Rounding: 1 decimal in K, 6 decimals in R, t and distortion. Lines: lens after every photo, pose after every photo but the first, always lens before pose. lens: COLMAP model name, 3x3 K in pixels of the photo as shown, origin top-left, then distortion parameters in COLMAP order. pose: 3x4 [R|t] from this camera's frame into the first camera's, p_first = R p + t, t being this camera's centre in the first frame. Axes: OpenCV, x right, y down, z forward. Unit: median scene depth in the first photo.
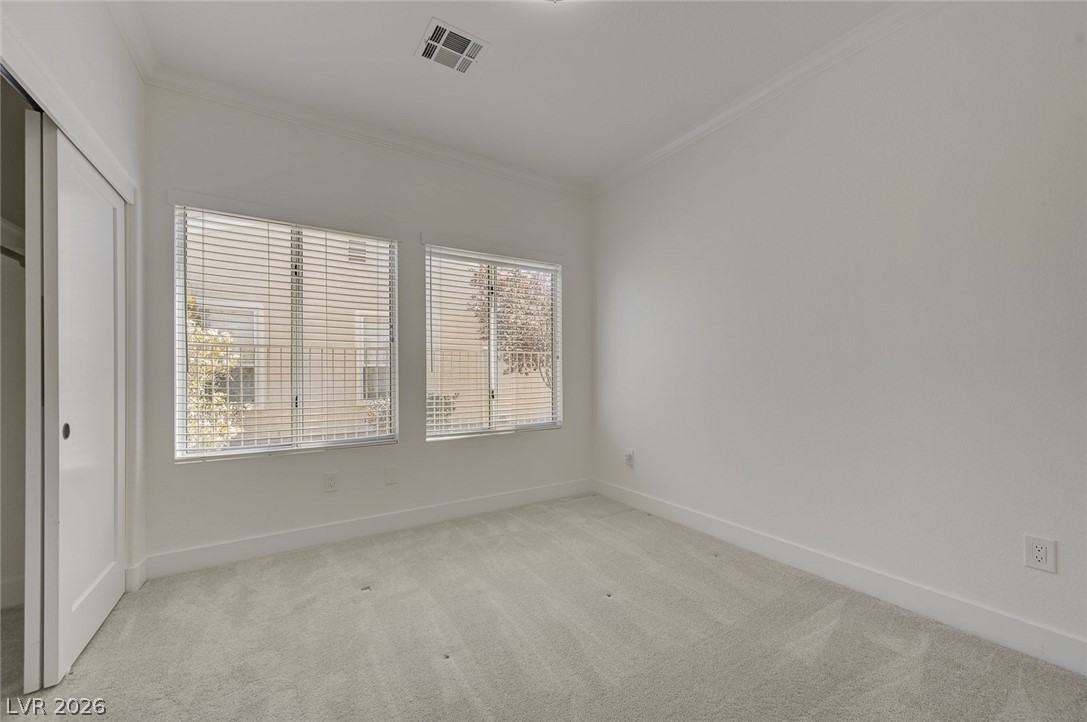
lens RADIAL K [[429.6, 0, 550.3], [0, 429.6, 366.7], [0, 0, 1]] dist [0.002641, 0.000405]
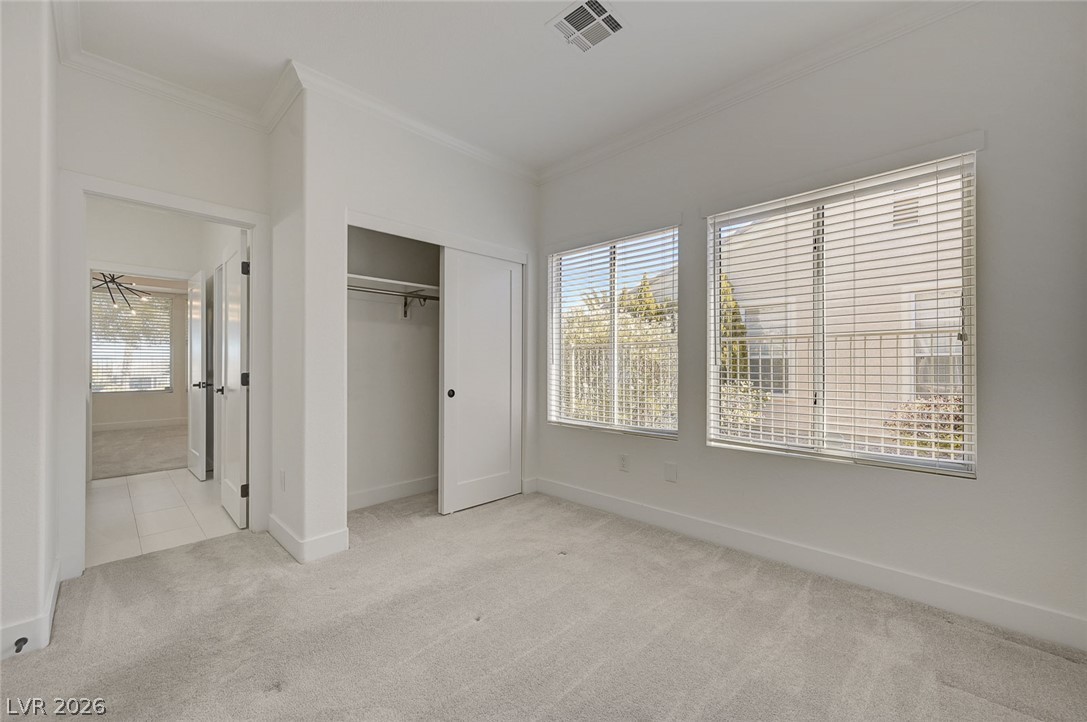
lens RADIAL K [[423.7, 0, 543.5], [0, 423.7, 361.0], [0, 0, 1]] dist [0.014242, 0.000084]
pose [[0.245455, -0.002847, -0.969404, 0.467168], [0.009865, 0.999951, -0.000439, 0.001404], [0.969358, -0.009456, 0.245471, 0.478506]]
